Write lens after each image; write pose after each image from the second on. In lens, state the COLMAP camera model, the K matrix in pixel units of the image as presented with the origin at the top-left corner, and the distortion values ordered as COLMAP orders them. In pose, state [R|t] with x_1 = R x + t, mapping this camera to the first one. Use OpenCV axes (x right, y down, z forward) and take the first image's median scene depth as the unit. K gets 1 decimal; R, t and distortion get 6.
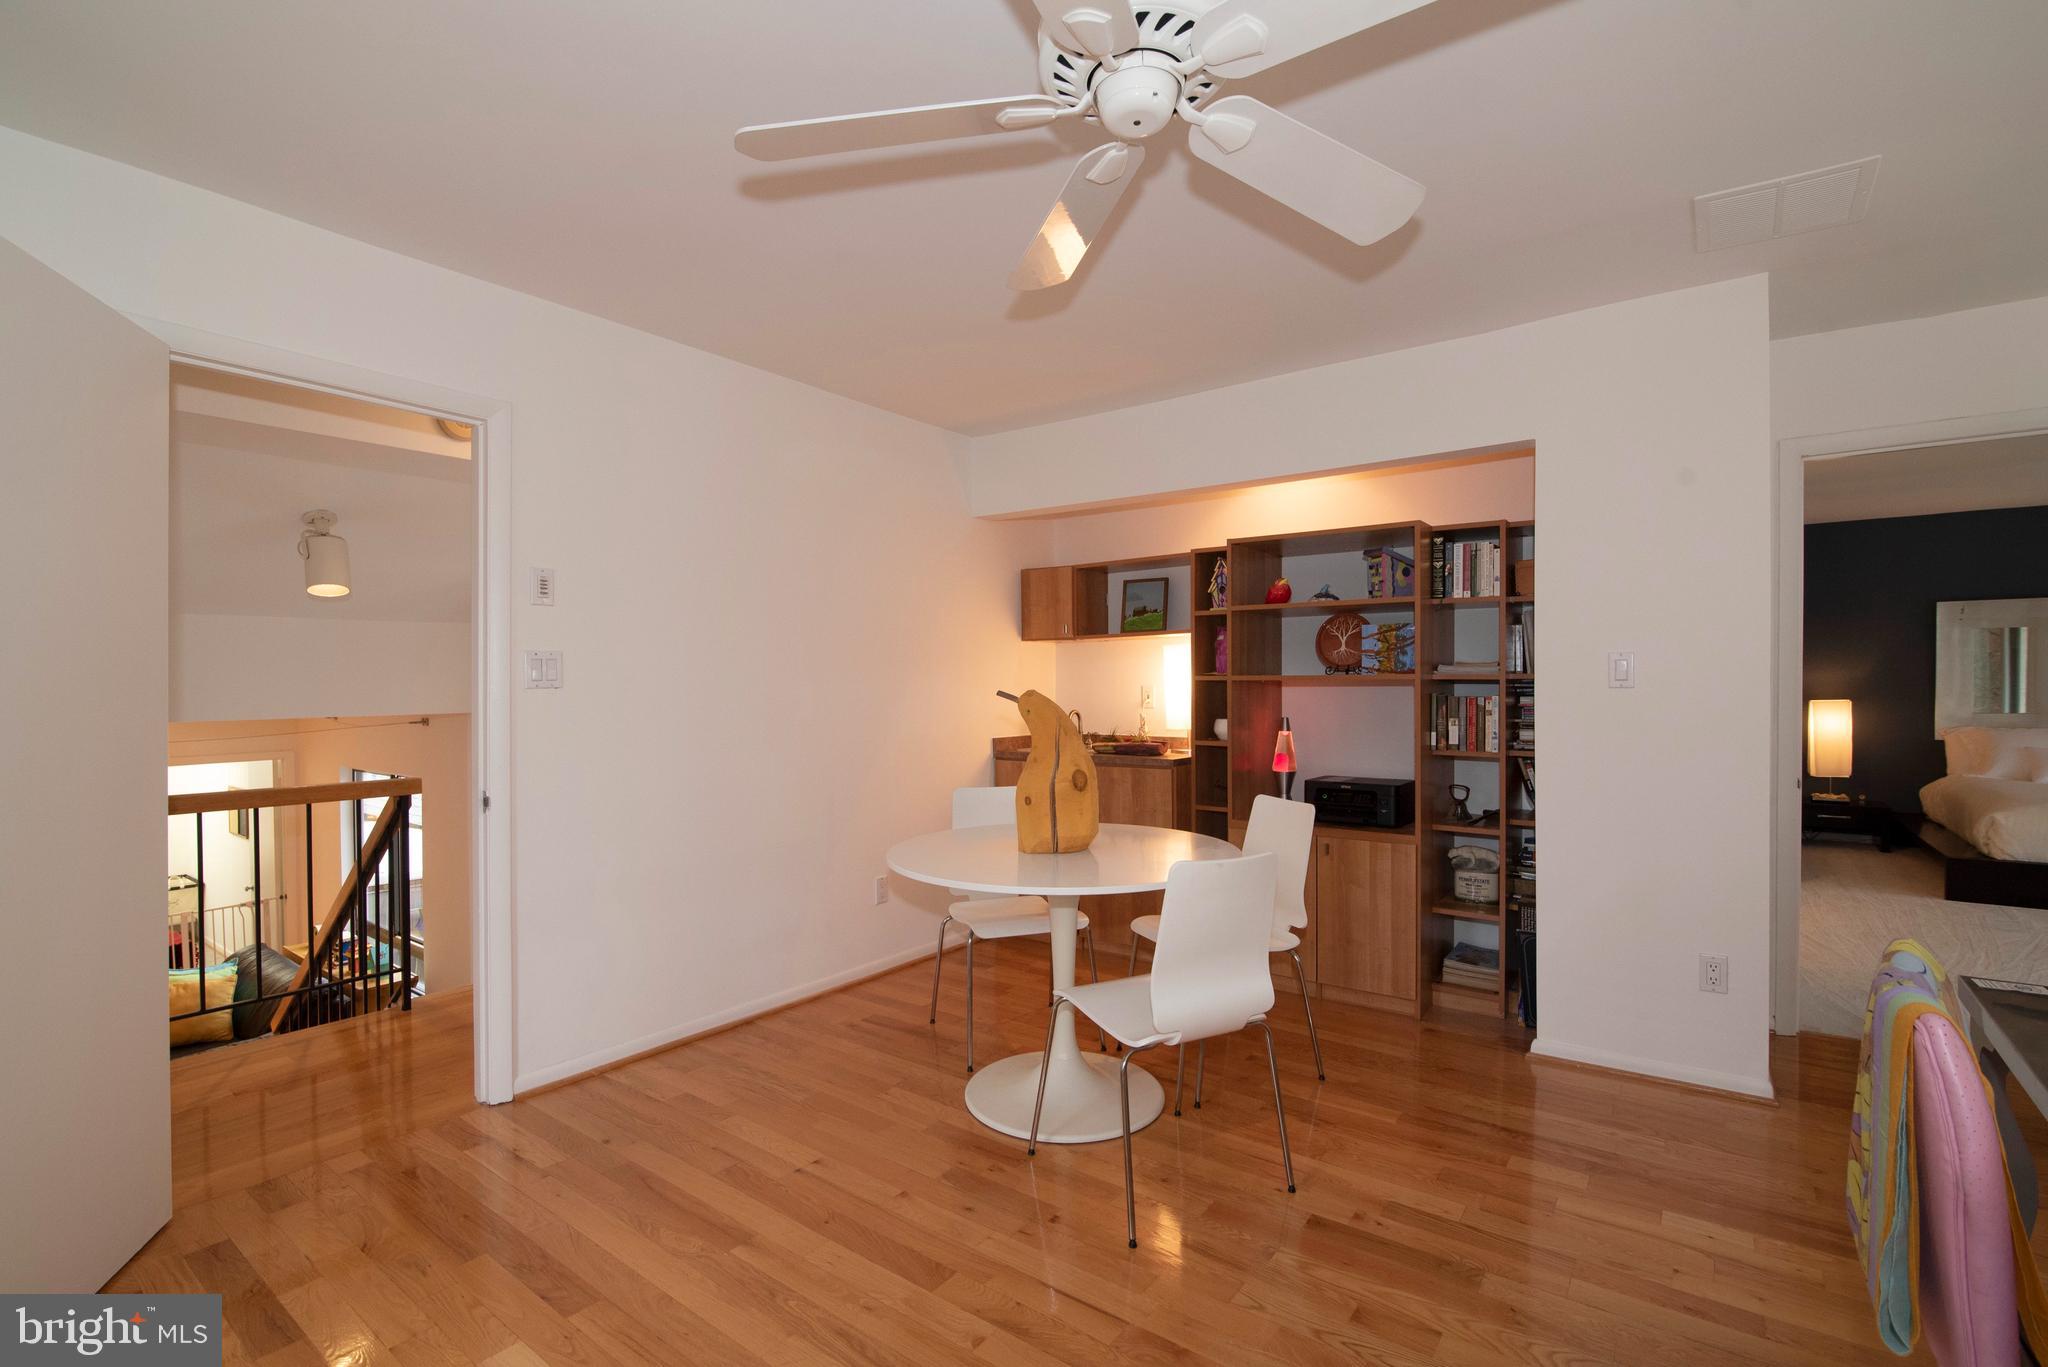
lens RADIAL K [[932.4, 0, 1028.7], [0, 932.4, 690.3], [0, 0, 1]] dist [-0.019125, 0.000997]
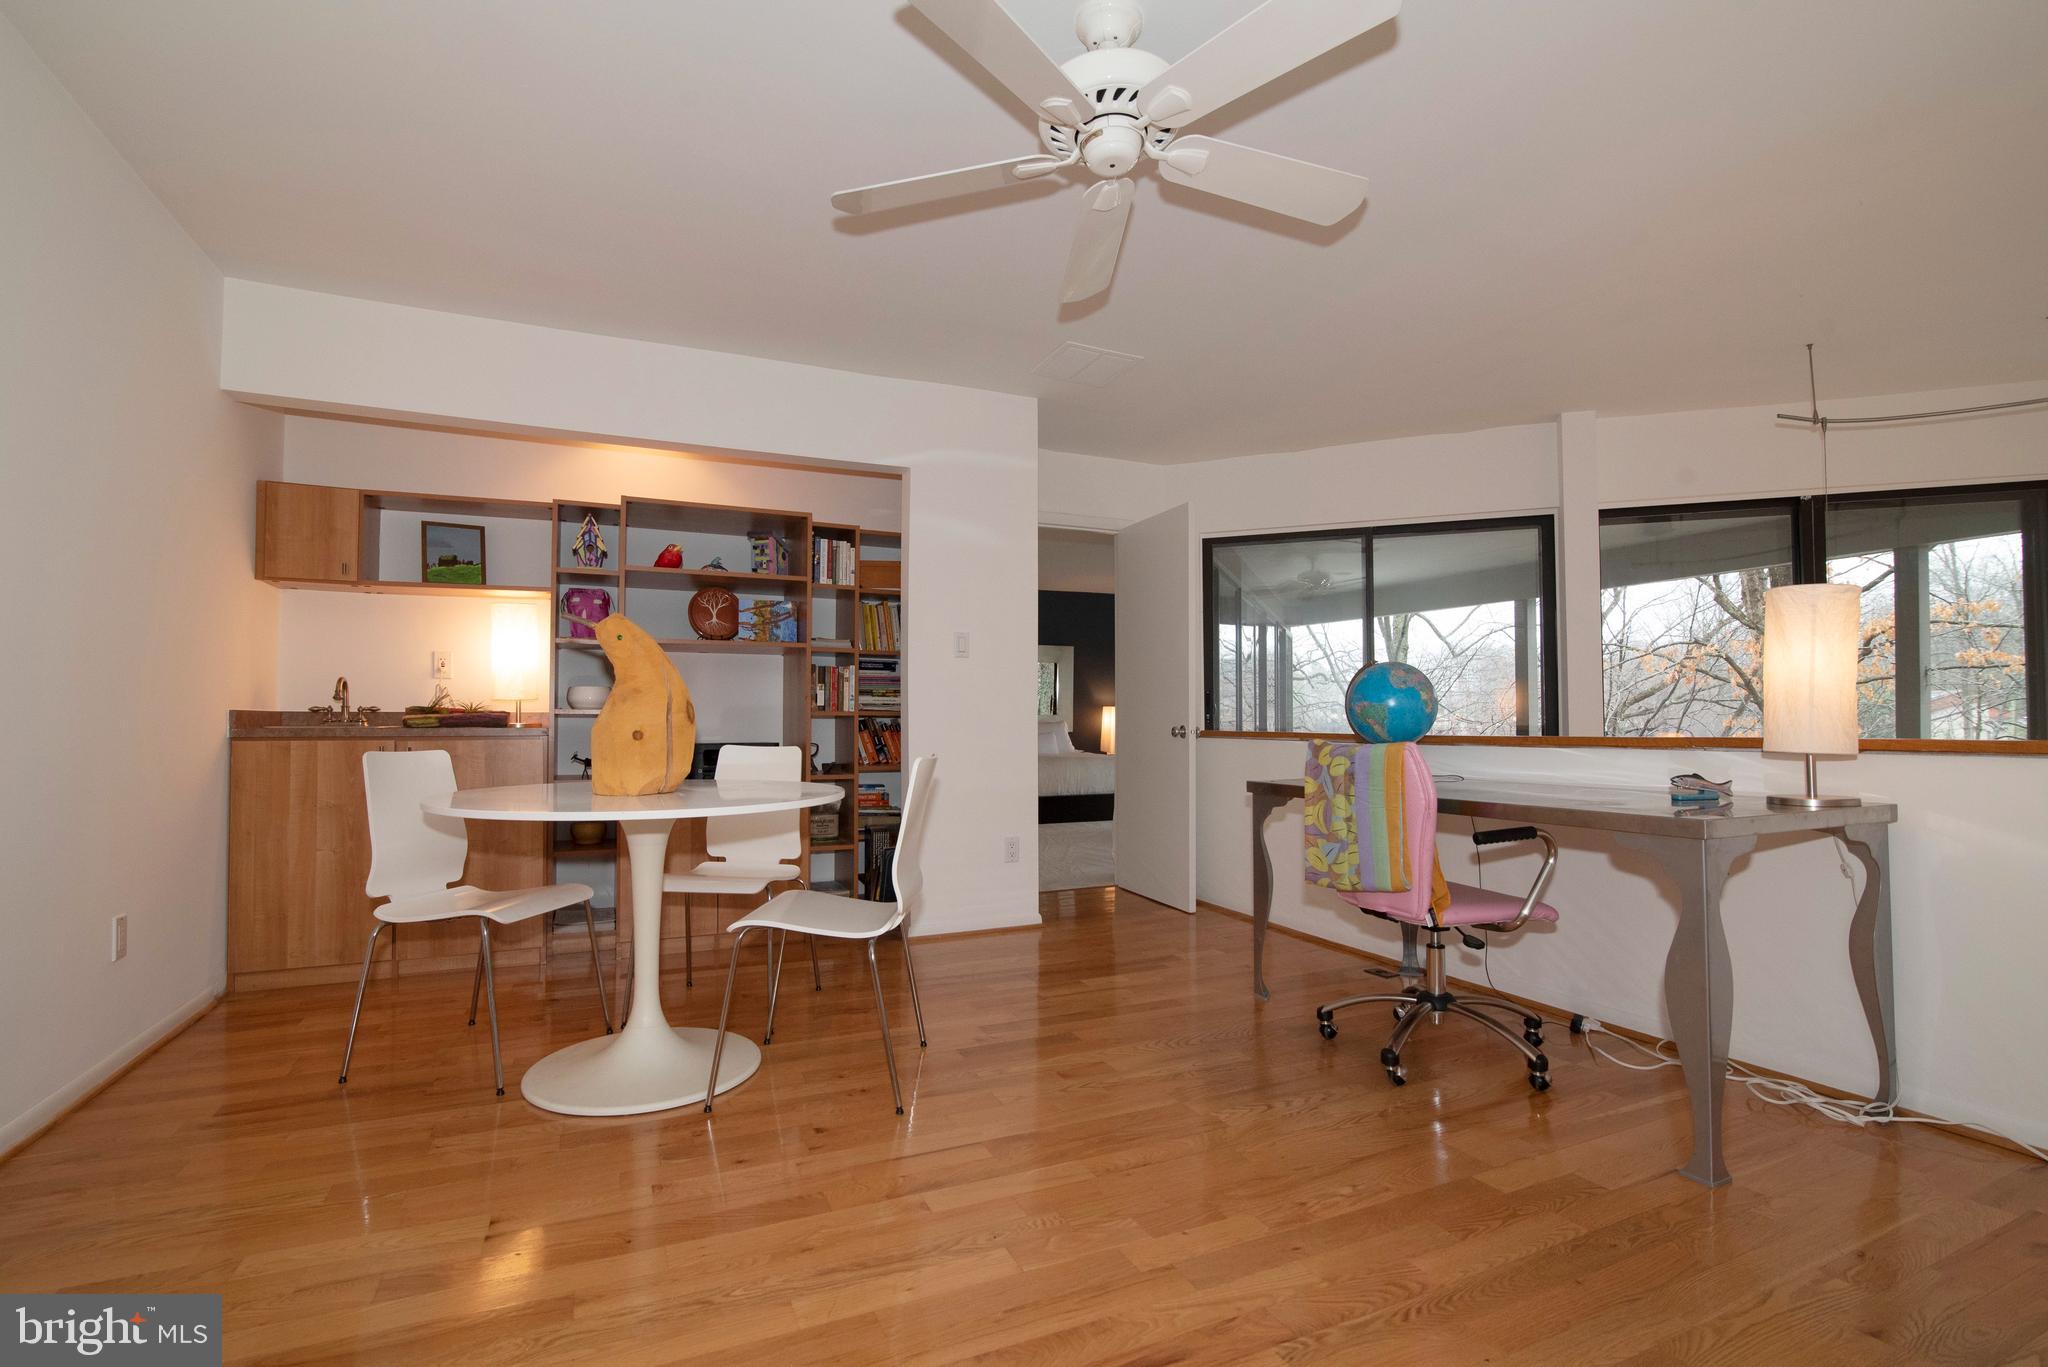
lens RADIAL K [[932.4, 0, 1023.1], [0, 932.4, 678.2], [0, 0, 1]] dist [-0.019125, 0.000997]
pose [[0.487222, 0.041879, 0.872274, -0.438343], [0.002861, 0.998768, -0.049550, 0.079113], [-0.873274, 0.026637, 0.486501, 0.182196]]
